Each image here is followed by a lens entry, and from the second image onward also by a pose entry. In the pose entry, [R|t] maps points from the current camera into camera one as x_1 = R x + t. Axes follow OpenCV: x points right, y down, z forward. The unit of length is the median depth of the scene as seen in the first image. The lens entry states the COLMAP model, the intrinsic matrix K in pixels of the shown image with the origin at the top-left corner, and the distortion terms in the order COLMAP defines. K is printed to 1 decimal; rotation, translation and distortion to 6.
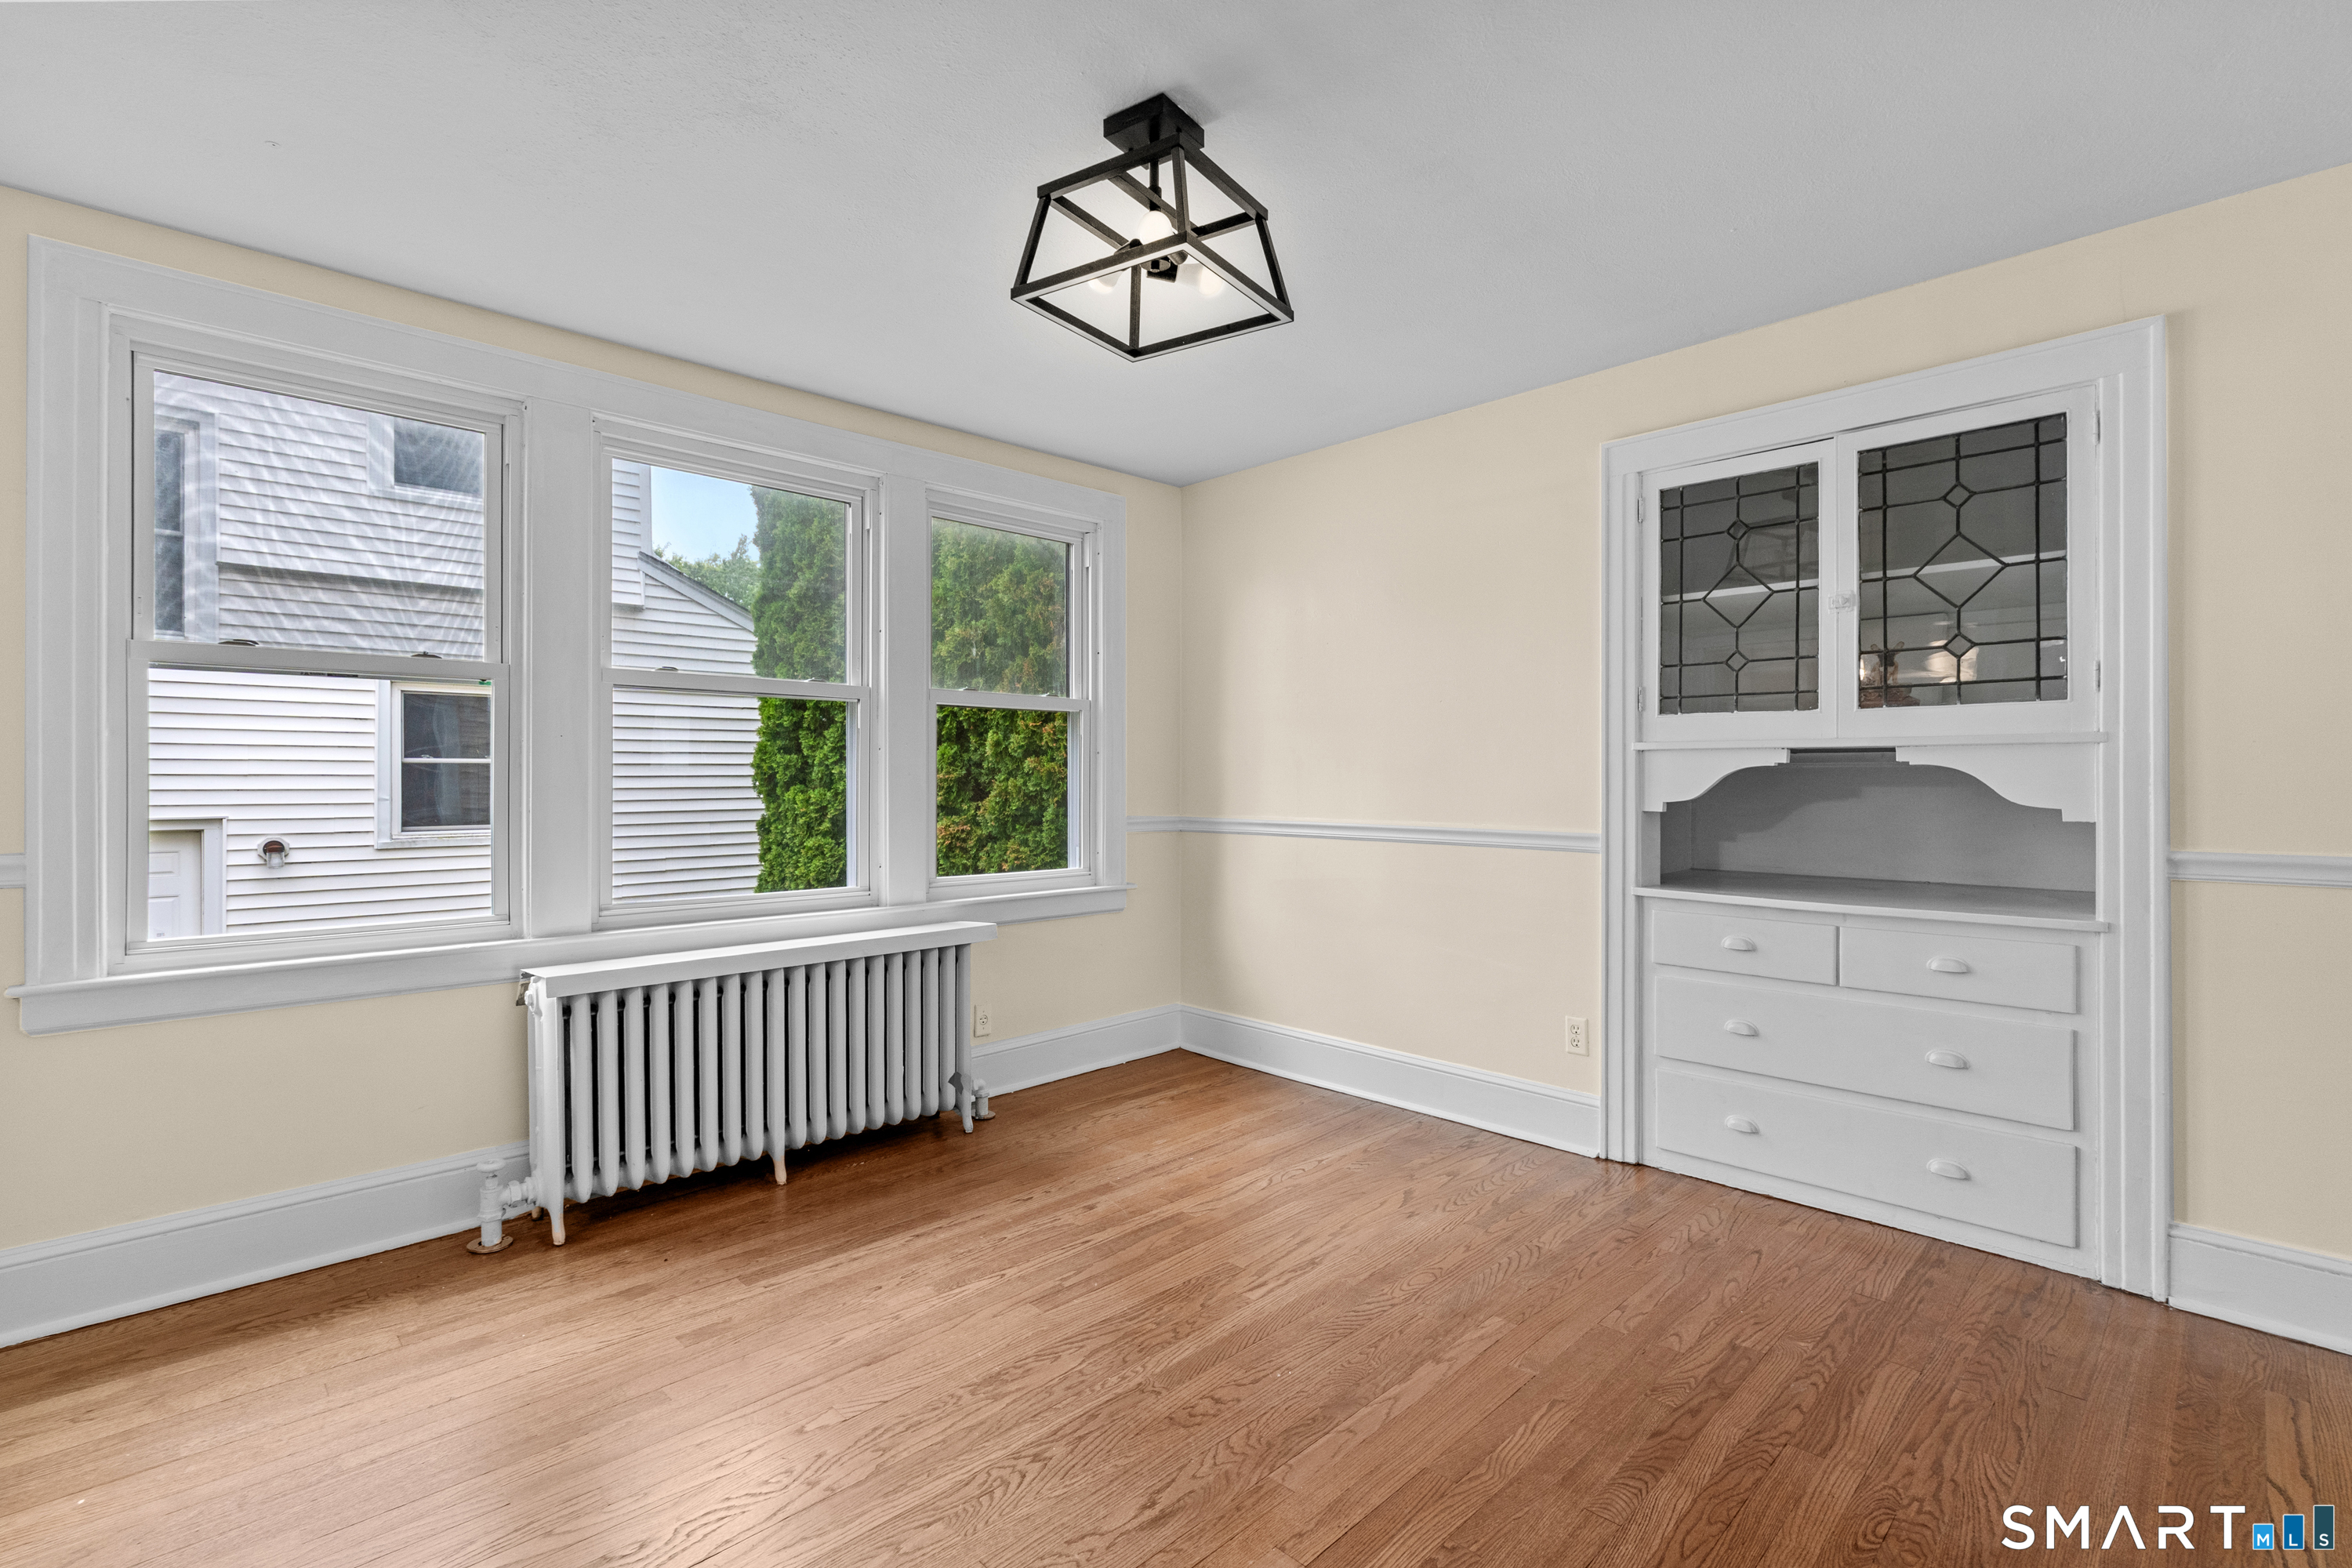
lens RADIAL K [[1060.7, 0, 1159.4], [0, 1060.7, 773.5], [0, 0, 1]] dist [-0.012592, 0.006041]
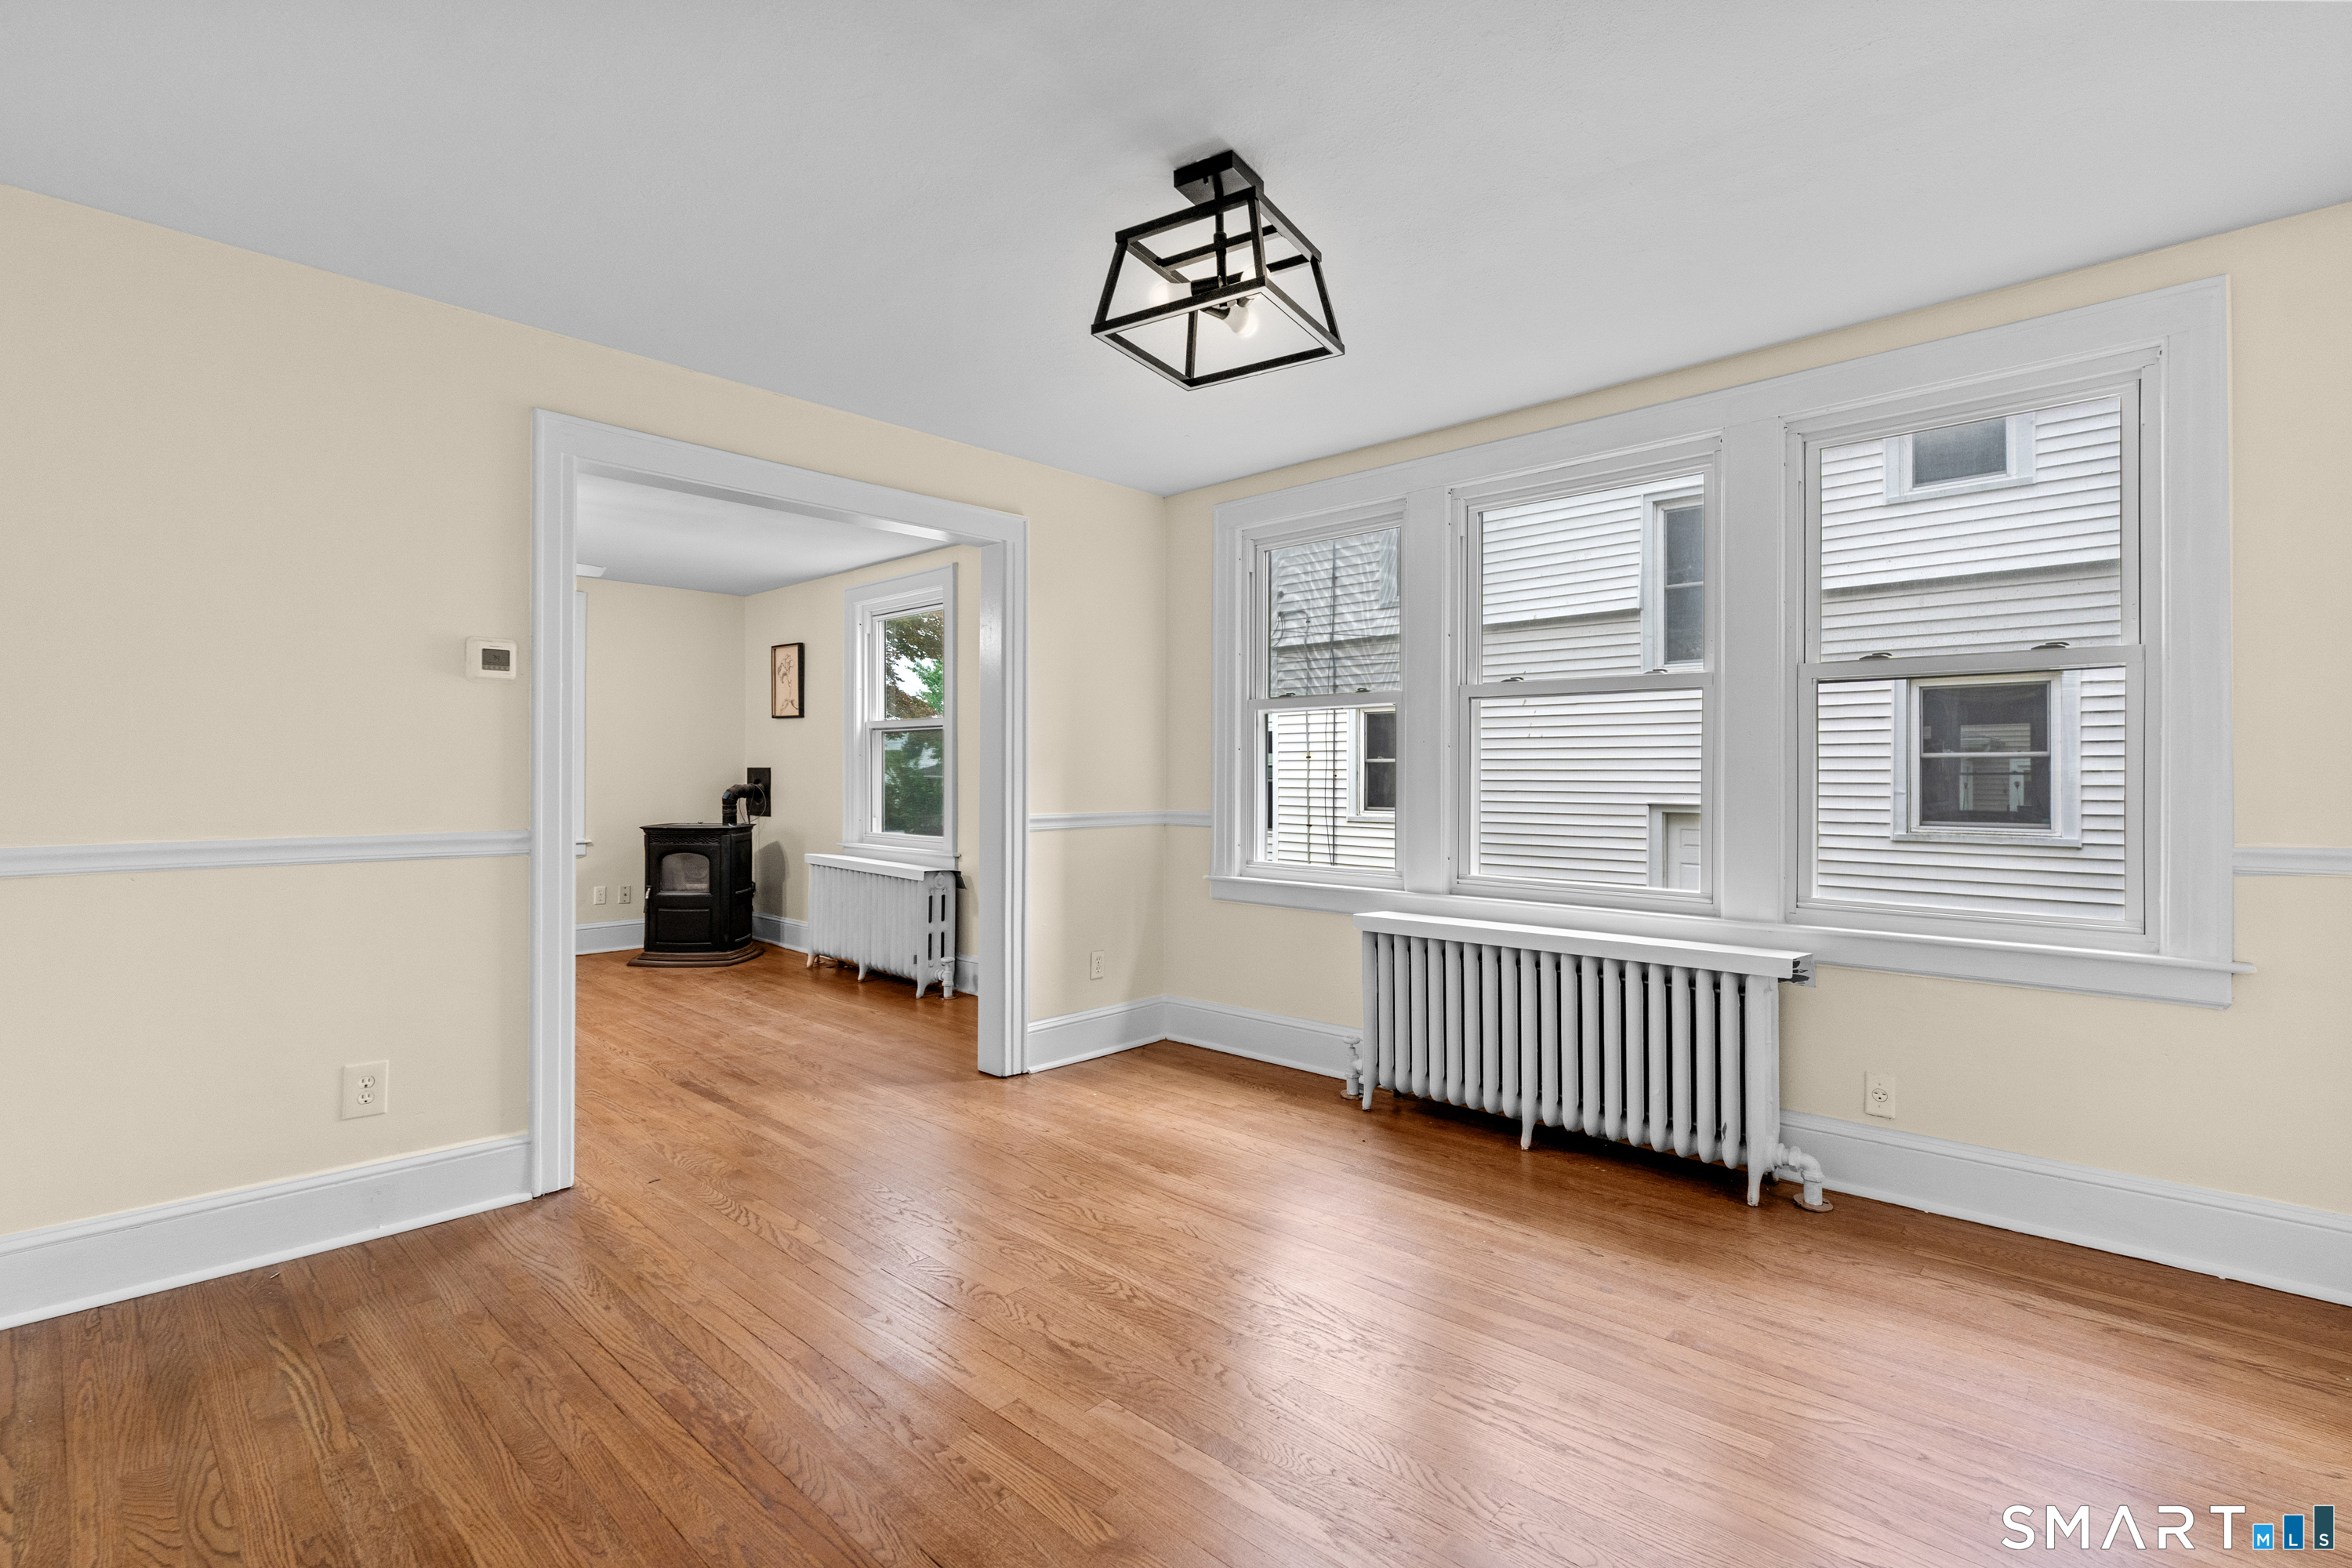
lens RADIAL K [[1060.7, 0, 1159.4], [0, 1060.7, 773.5], [0, 0, 1]] dist [-0.012592, 0.006041]
pose [[0.053413, 0.000156, -0.998572, 0.730459], [0.004624, 0.999989, 0.000403, 0.002683], [0.998562, -0.004639, 0.053412, 0.597245]]
